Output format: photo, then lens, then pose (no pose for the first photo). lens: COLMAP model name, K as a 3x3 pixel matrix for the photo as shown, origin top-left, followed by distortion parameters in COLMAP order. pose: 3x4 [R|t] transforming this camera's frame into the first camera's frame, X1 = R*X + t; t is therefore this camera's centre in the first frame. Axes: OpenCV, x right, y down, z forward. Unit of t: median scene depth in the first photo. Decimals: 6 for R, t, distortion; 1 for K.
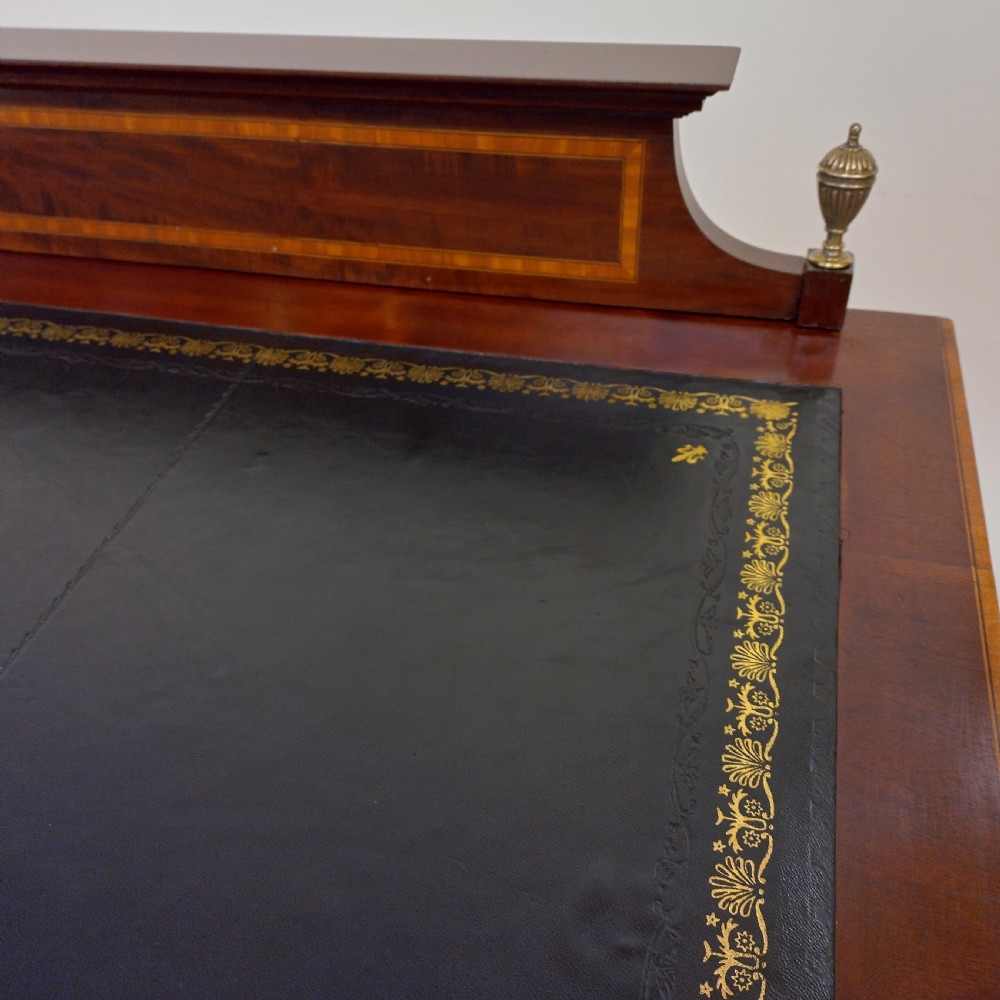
lens RADIAL K [[983.7, 0, 500.0], [0, 983.7, 500.0], [0, 0, 1]] dist [0.119697, -0.208488]
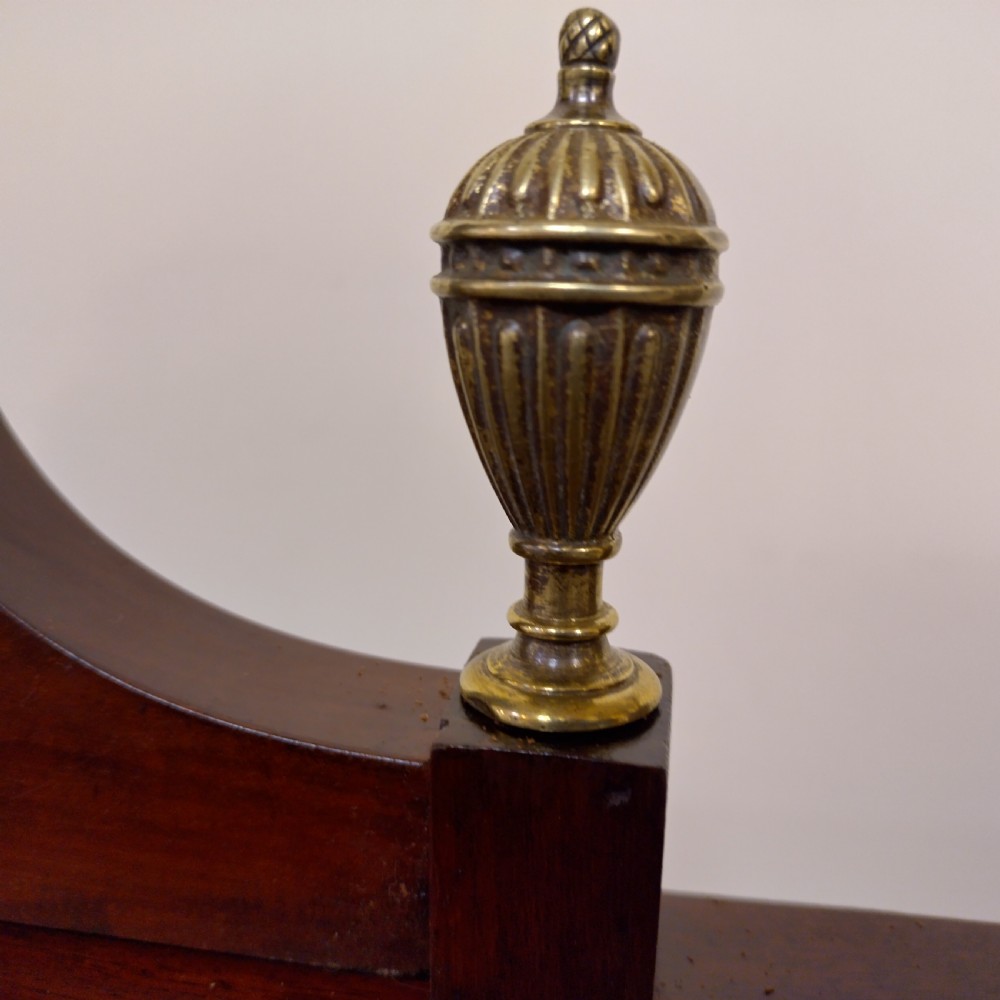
lens RADIAL K [[983.7, 0, 500.0], [0, 983.7, 500.0], [0, 0, 1]] dist [0.119697, -0.208488]
pose [[0.996807, 0.020232, 0.077249, 0.289858], [0.012150, 0.917681, -0.397132, -0.188043], [-0.078925, 0.396802, 0.914505, 0.767016]]
